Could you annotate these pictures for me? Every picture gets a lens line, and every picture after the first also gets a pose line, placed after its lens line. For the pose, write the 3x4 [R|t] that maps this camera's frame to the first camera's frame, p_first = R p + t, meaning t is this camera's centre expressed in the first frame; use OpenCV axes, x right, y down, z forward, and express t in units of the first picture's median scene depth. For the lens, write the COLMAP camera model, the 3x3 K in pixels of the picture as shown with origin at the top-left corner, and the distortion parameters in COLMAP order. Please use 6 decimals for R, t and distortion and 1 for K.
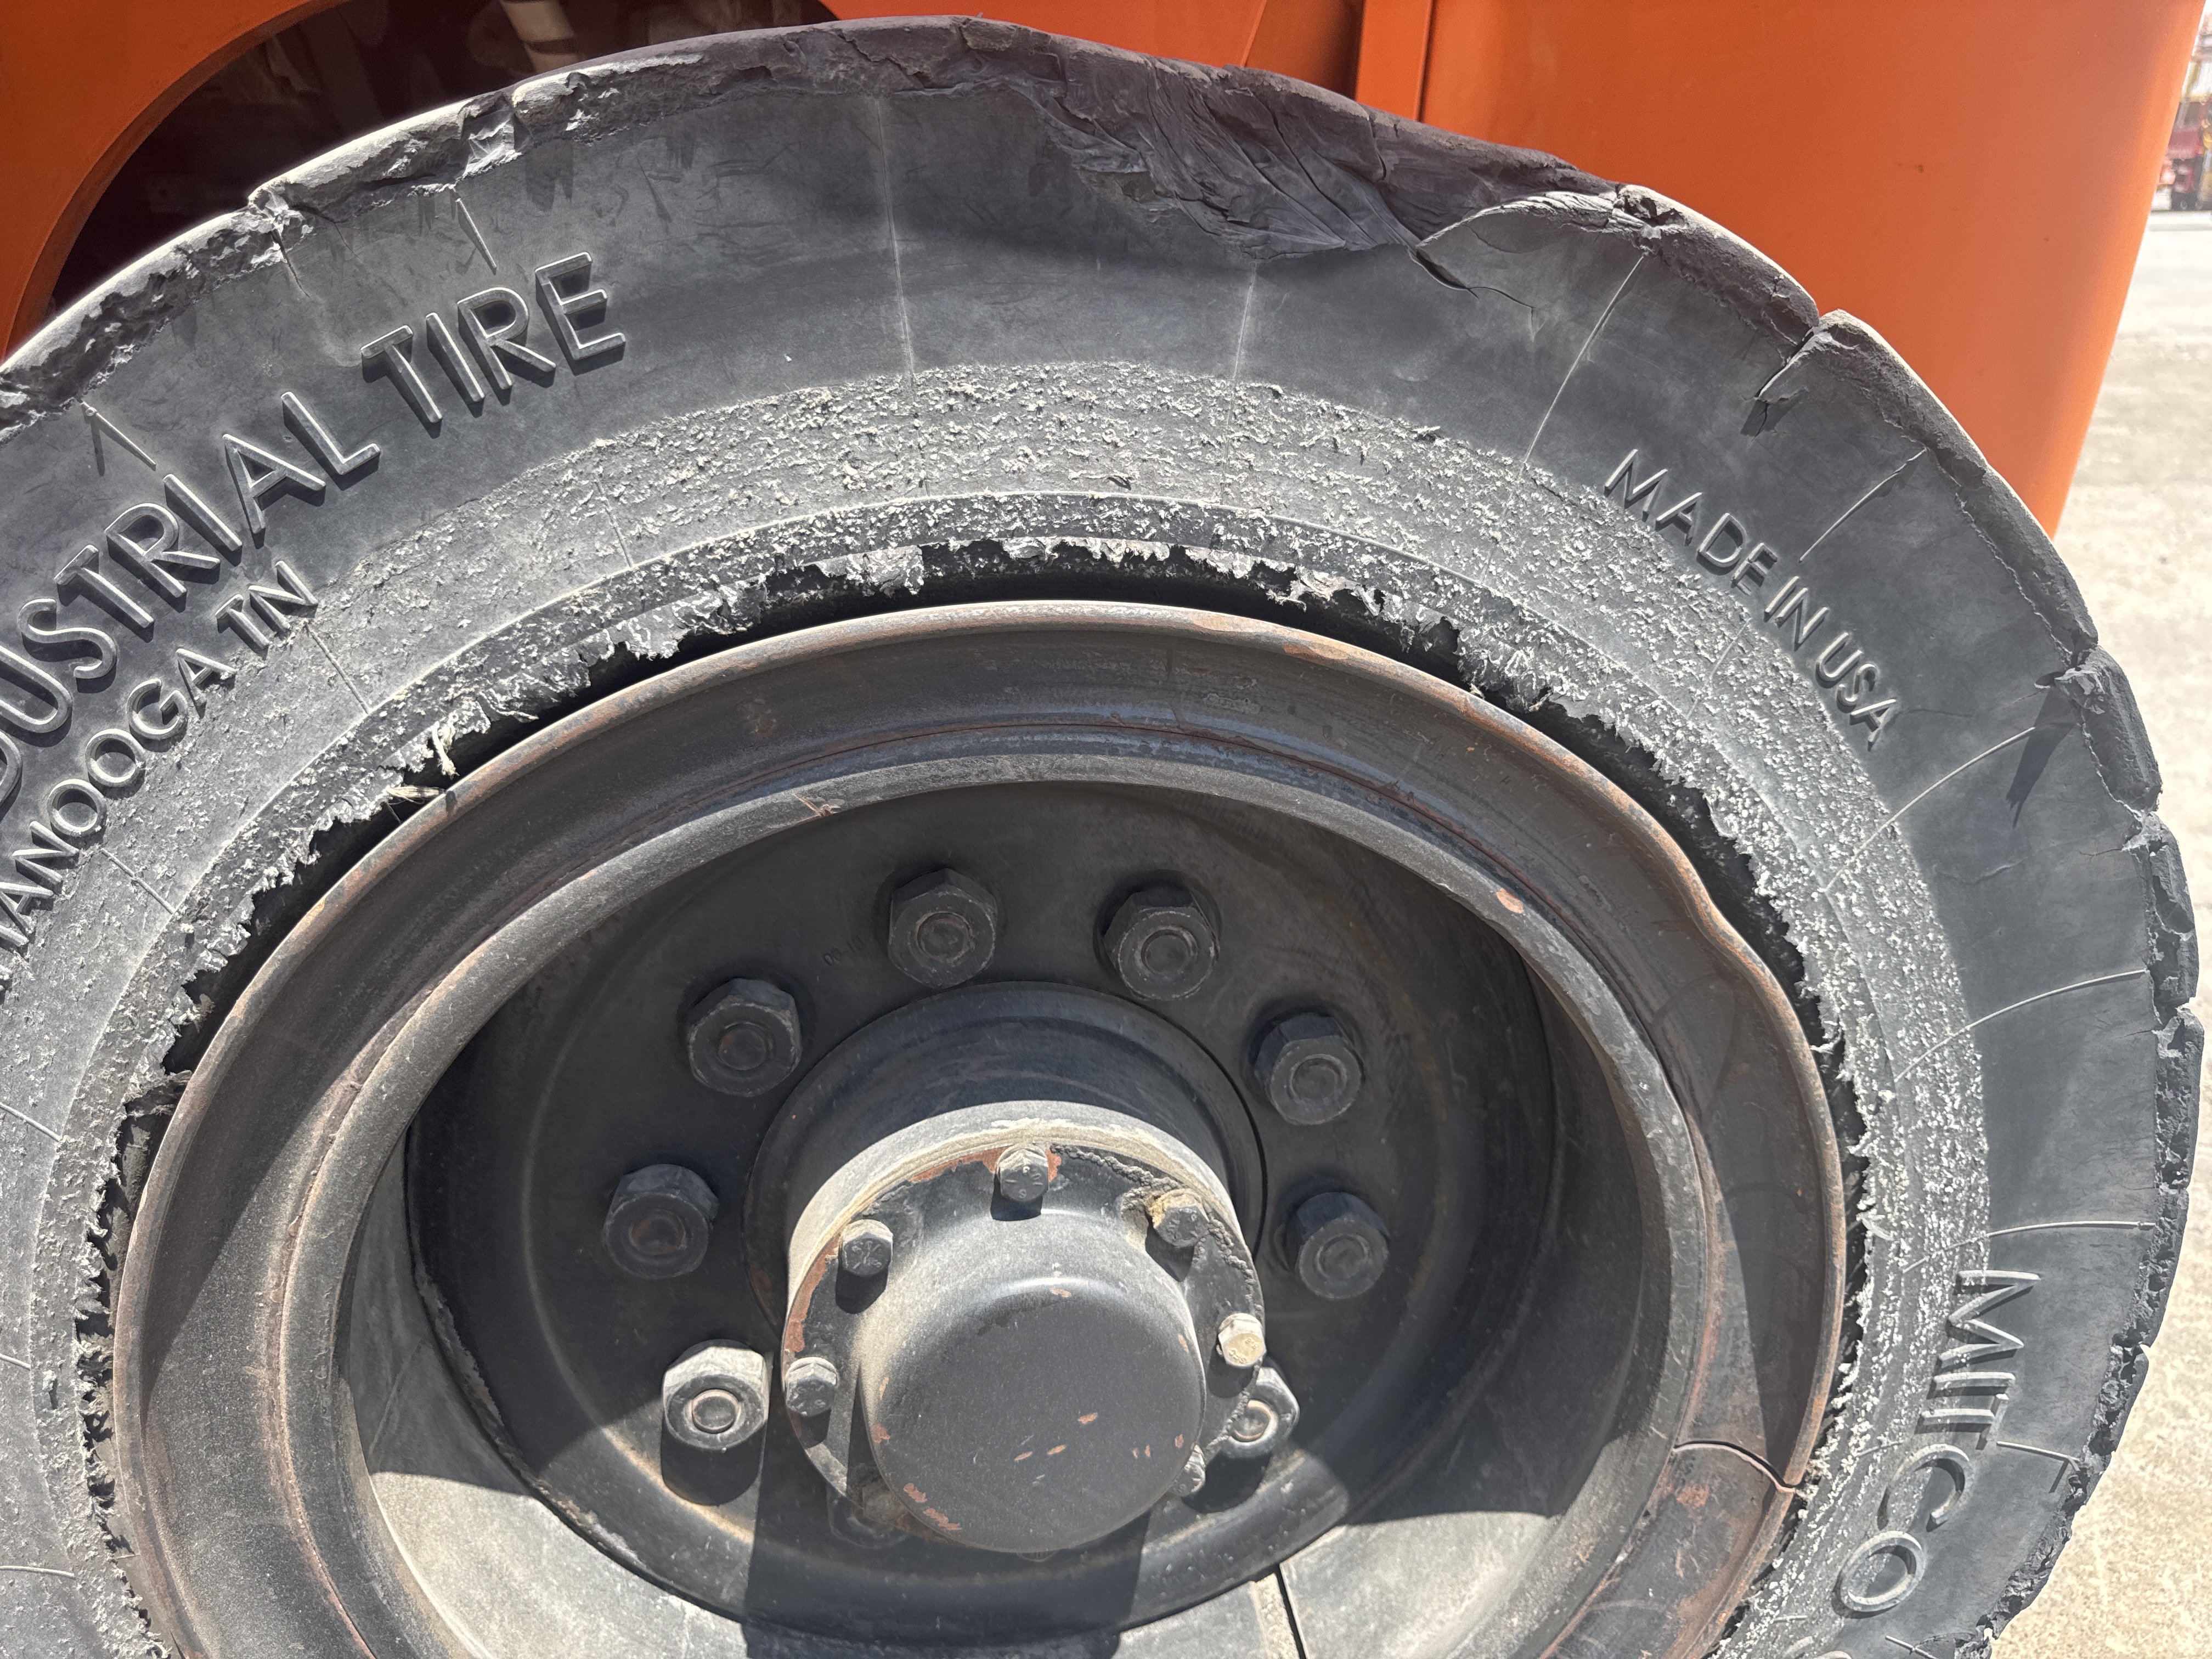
lens RADIAL K [[1564.8, 0, 1114.4], [0, 1564.8, 852.6], [0, 0, 1]] dist [0.043793, -0.071663]
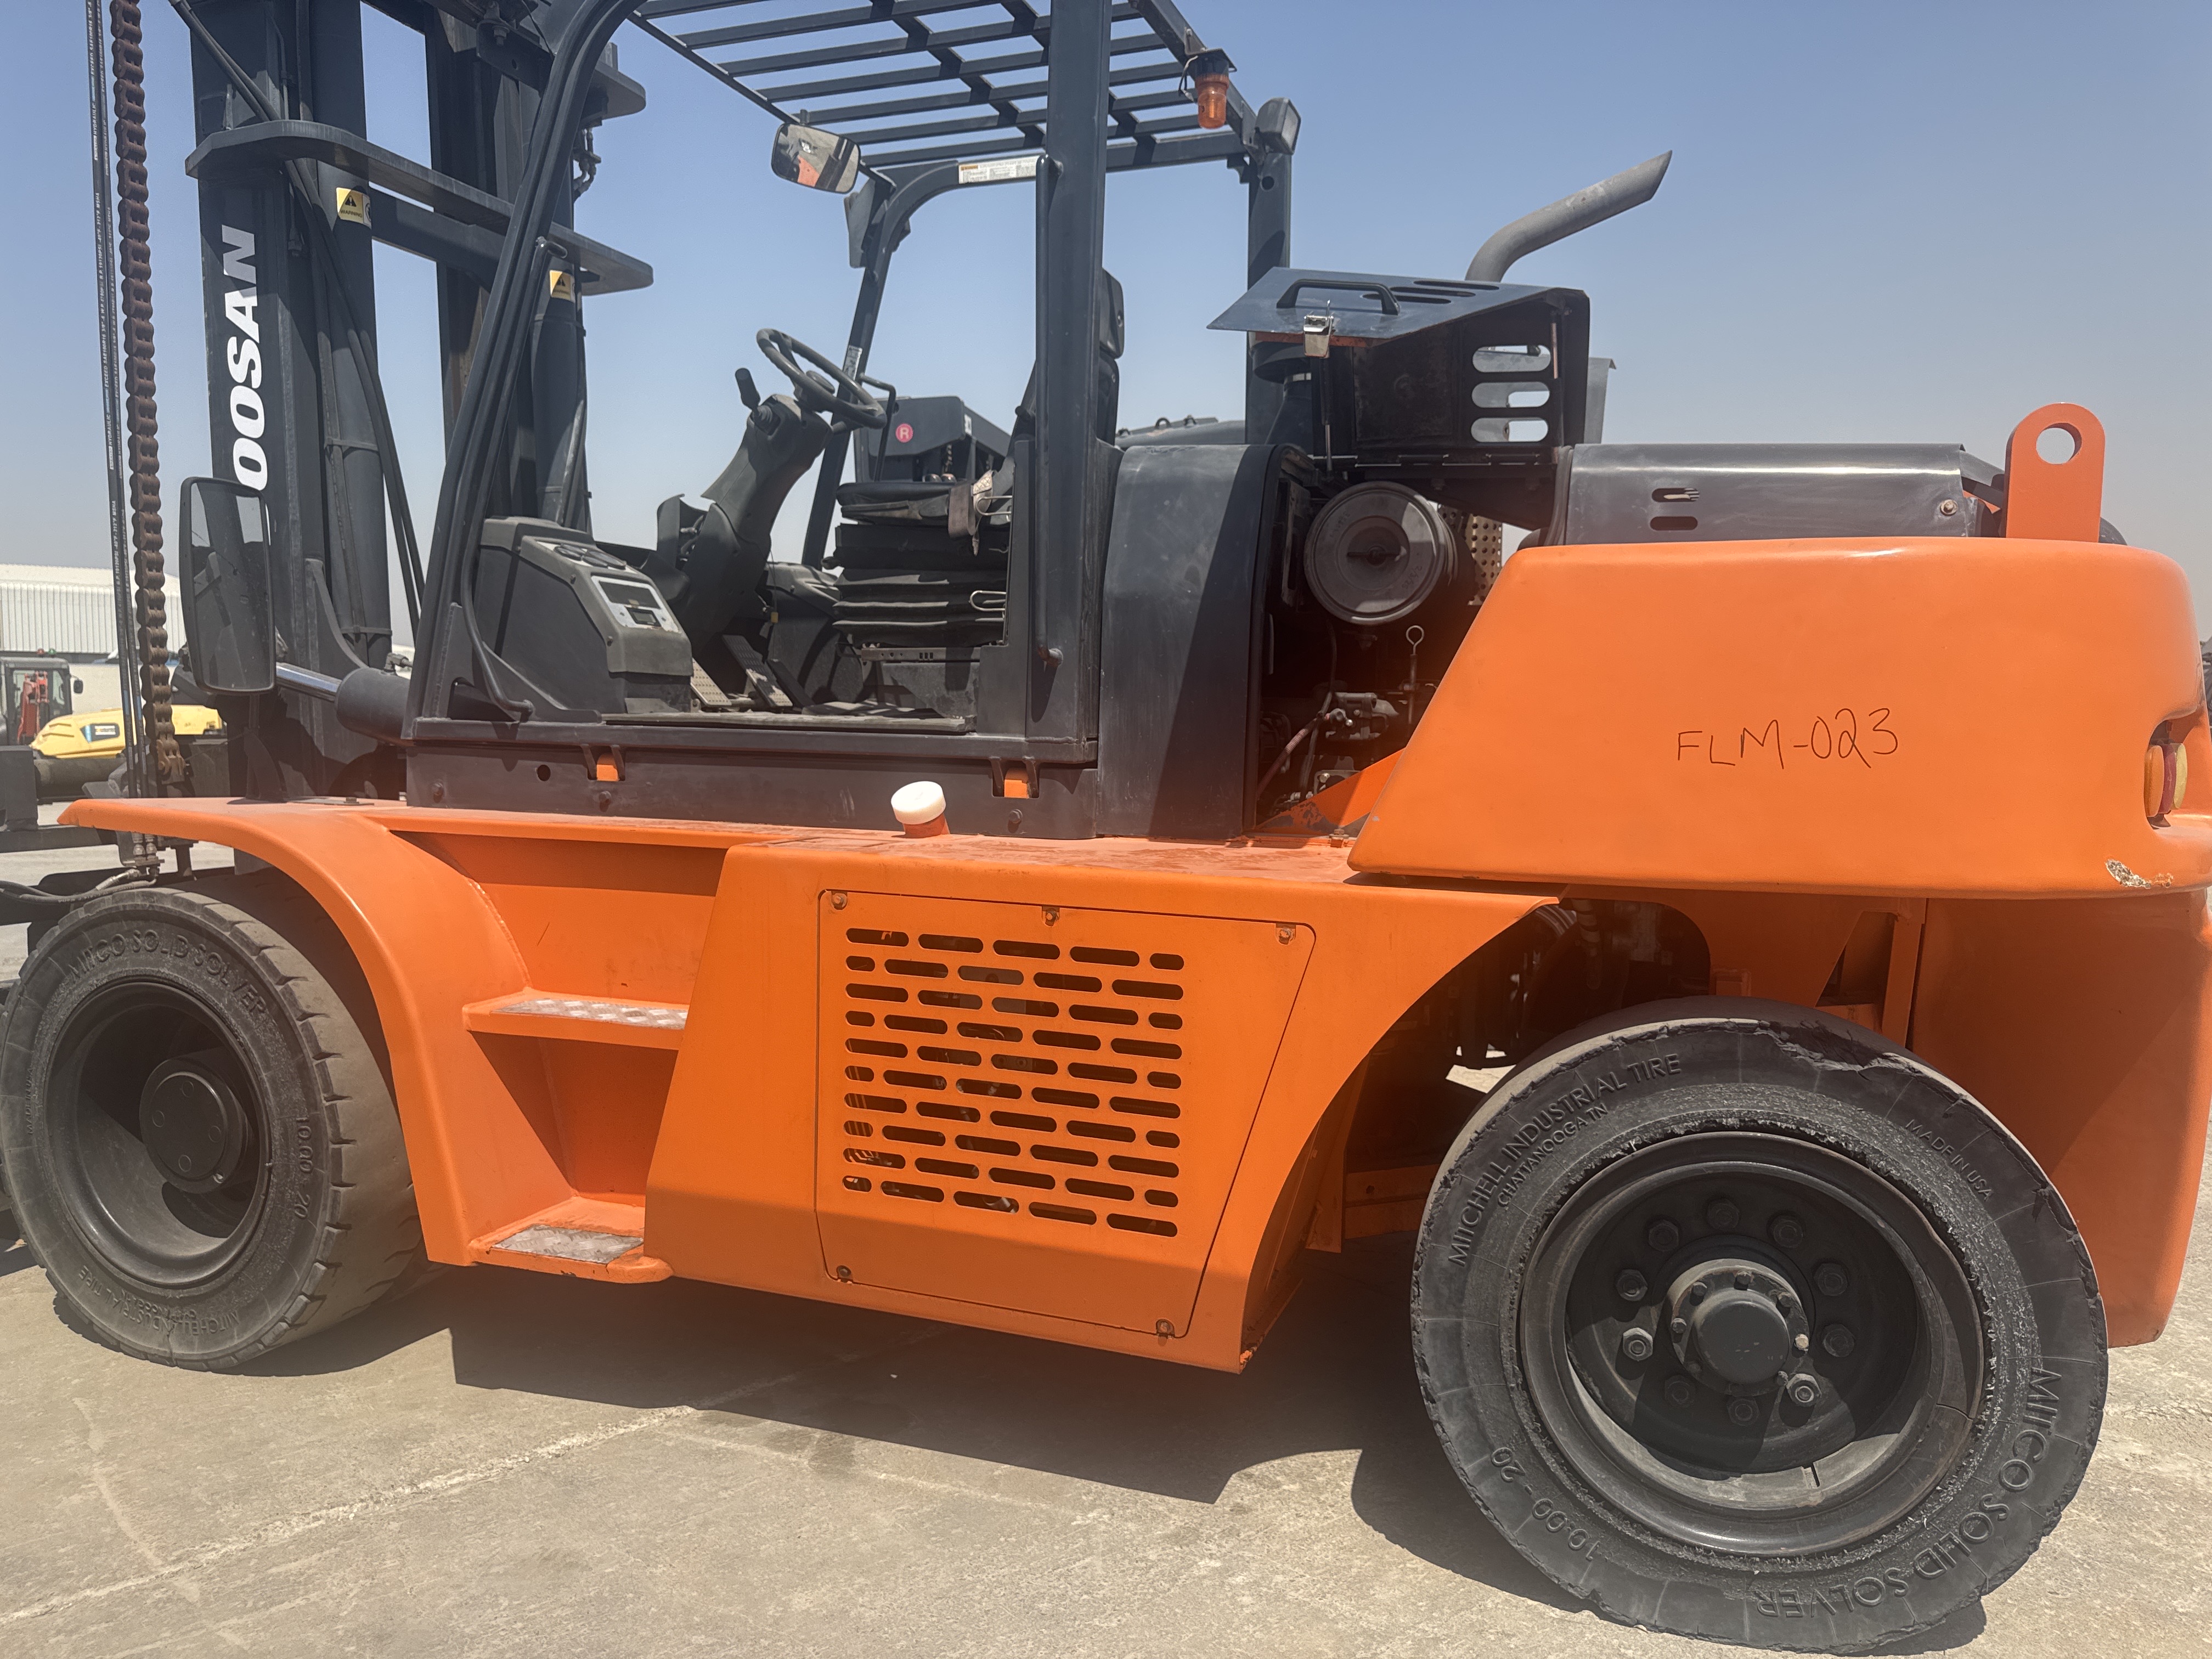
lens RADIAL K [[1570.0, 0, 1106.9], [0, 1570.0, 848.2], [0, 0, 1]] dist [0.002712, -0.007260]
pose [[0.913075, 0.079897, -0.399888, -0.028976], [-0.190452, 0.950652, -0.244927, 0.478109], [0.360585, 0.299796, 0.883233, -3.563682]]
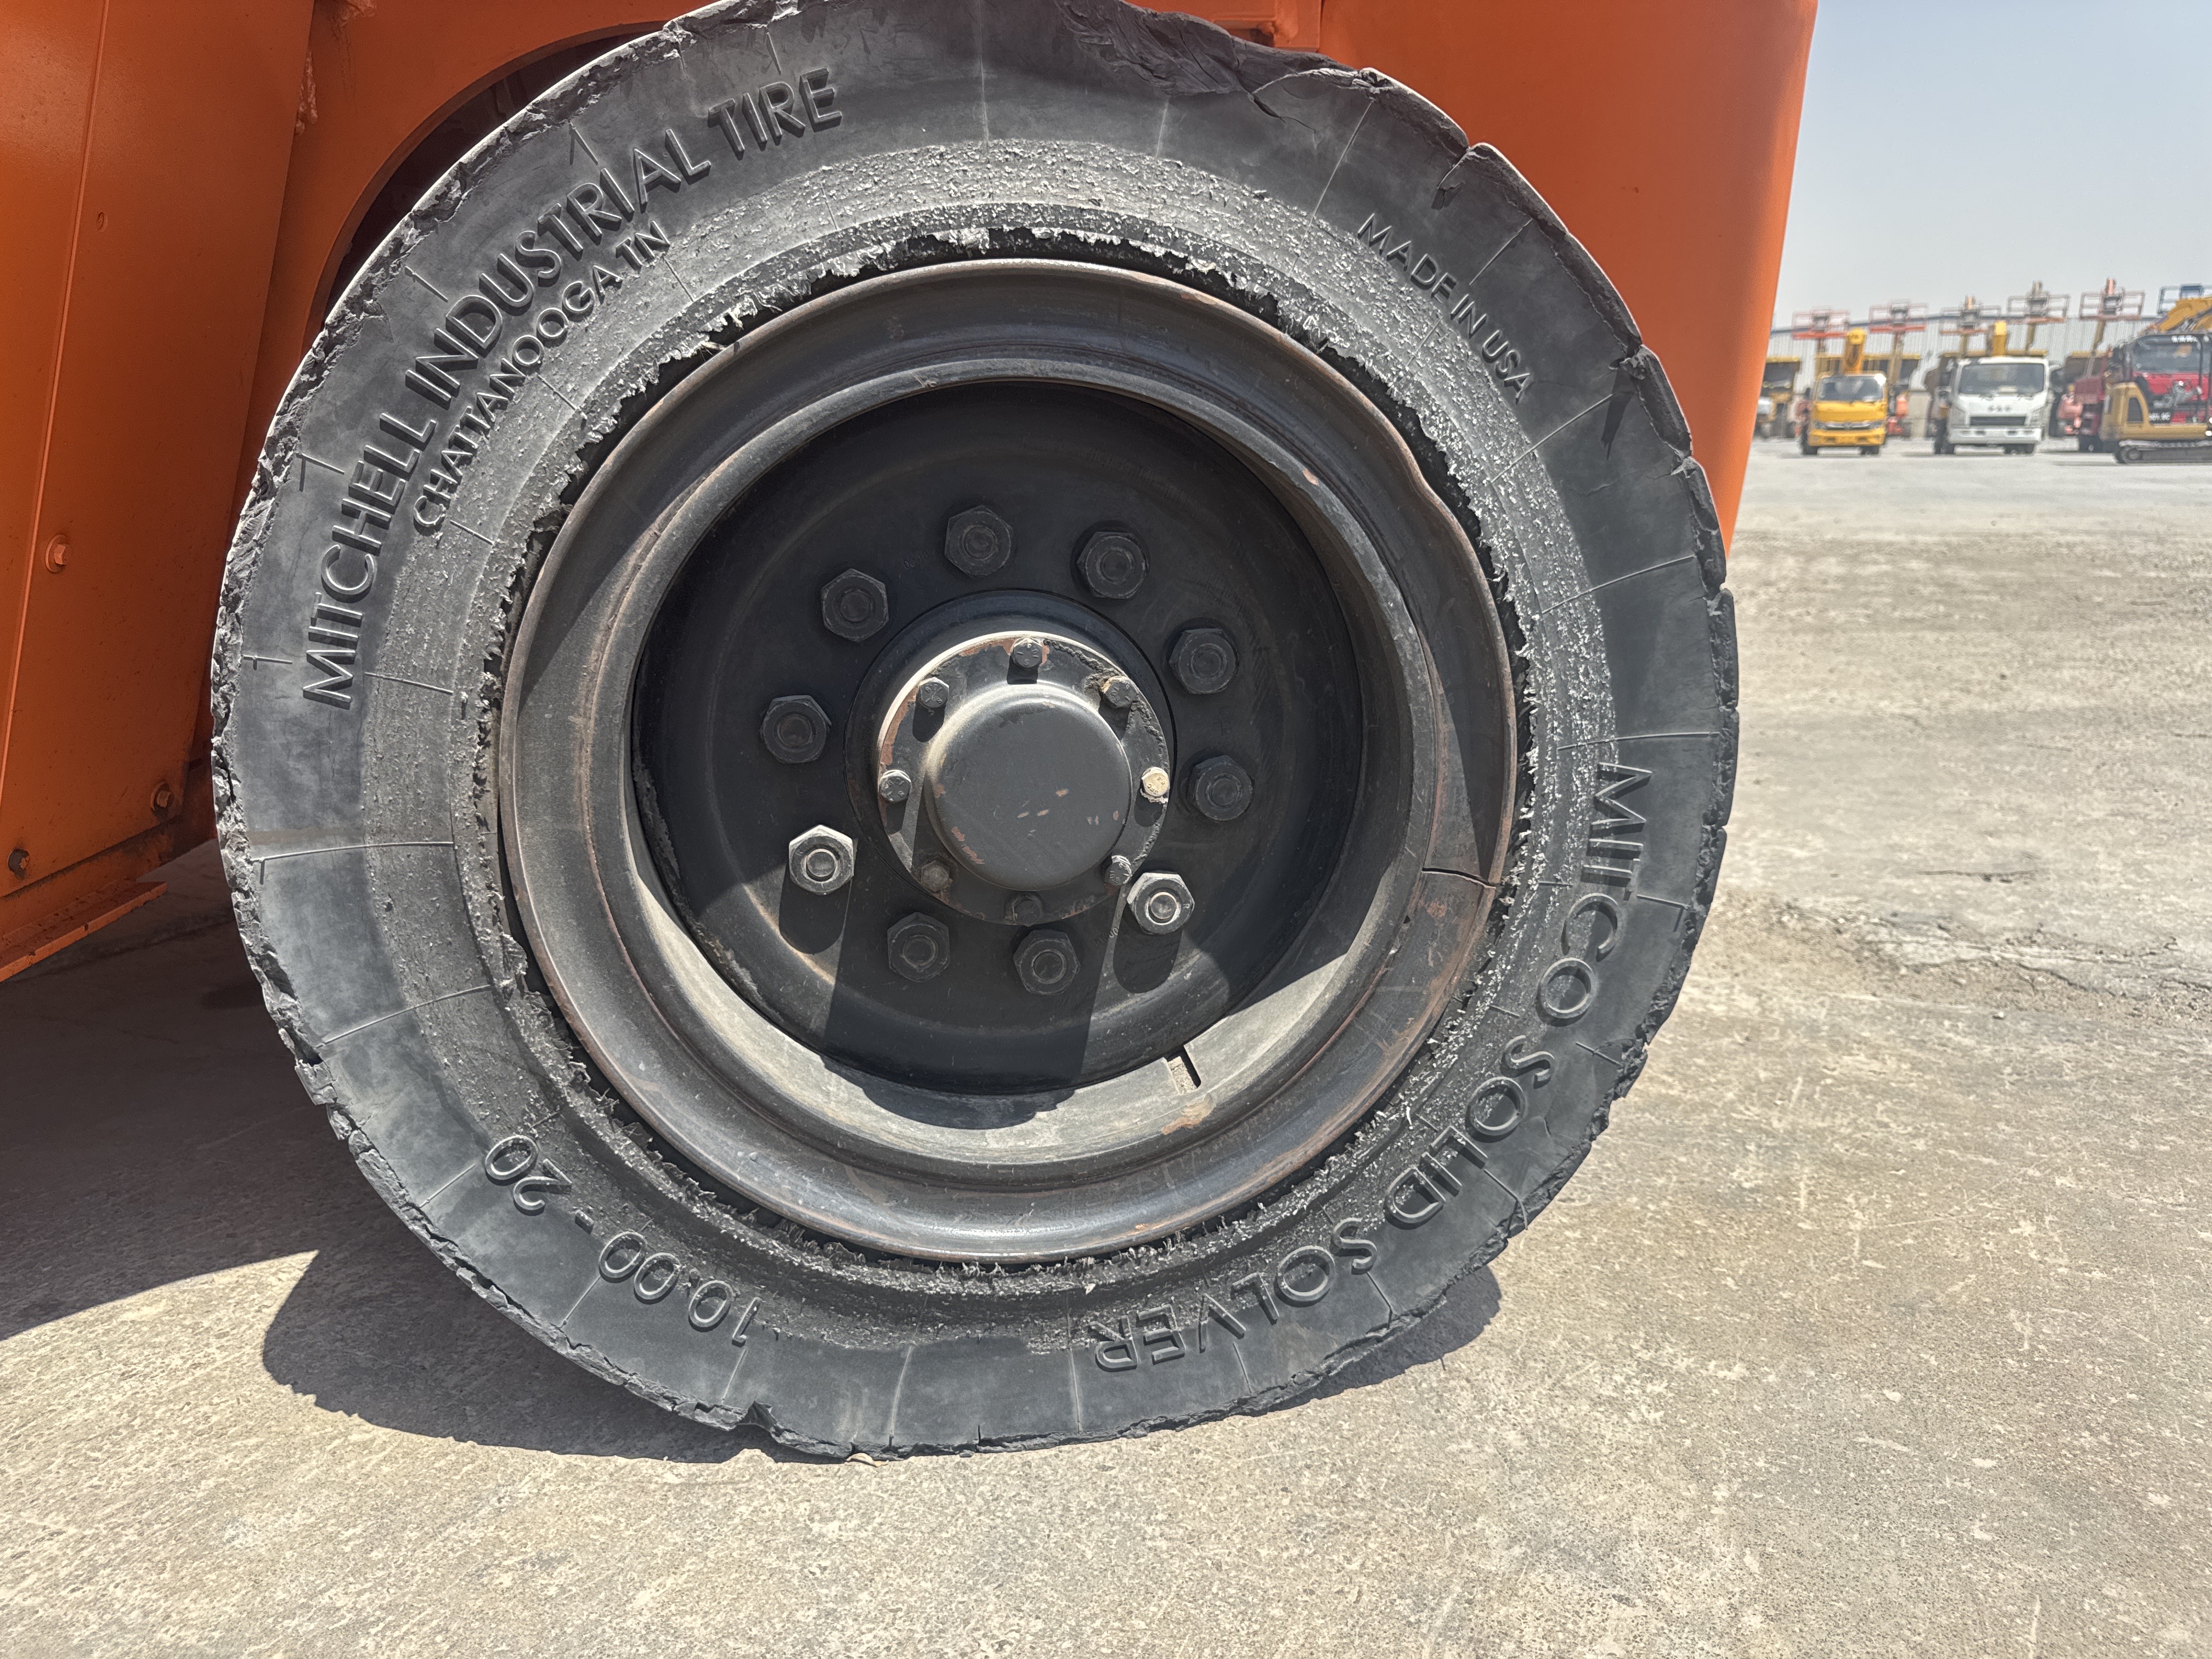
lens RADIAL K [[1539.1, 0, 1103.5], [0, 1539.1, 865.9], [0, 0, 1]] dist [0.125630, -0.213329]
pose [[0.999561, 0.028185, 0.009157, 0.016825], [-0.026833, 0.991914, -0.124045, 0.677153], [-0.012579, 0.123745, 0.992234, -0.662259]]
